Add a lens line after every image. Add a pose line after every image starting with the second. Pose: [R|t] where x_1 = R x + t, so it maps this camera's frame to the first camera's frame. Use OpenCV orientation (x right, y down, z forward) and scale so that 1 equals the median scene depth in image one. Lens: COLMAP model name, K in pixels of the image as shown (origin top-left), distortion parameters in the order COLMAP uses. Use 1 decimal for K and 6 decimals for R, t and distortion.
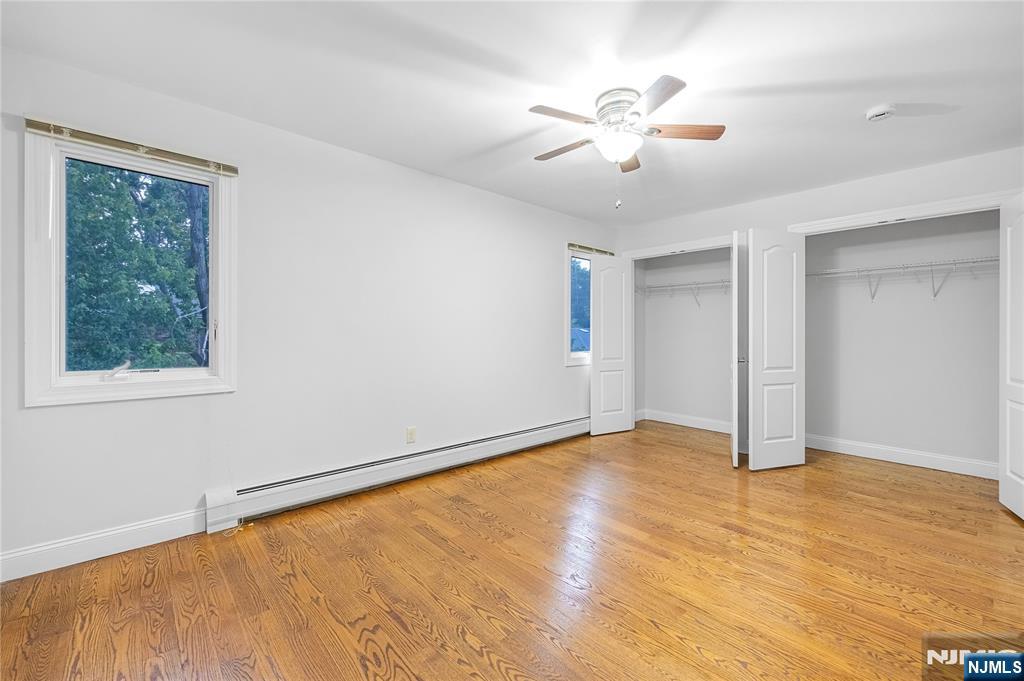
lens RADIAL K [[421.7, 0, 508.0], [0, 421.7, 335.2], [0, 0, 1]] dist [-0.003730, 0.001782]
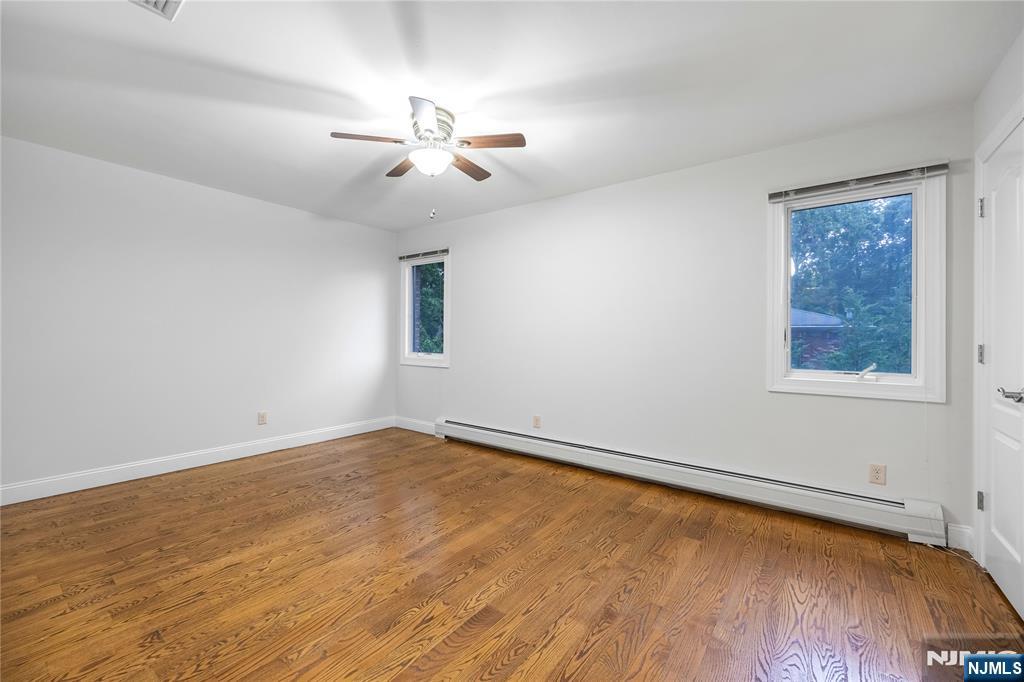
lens RADIAL K [[421.7, 0, 511.6], [0, 421.7, 337.8], [0, 0, 1]] dist [-0.003730, 0.001782]
pose [[0.177754, -0.003488, -0.984069, 1.254124], [-0.014487, 0.999876, -0.006161, 0.007295], [0.983968, 0.015351, 0.177682, 0.938633]]
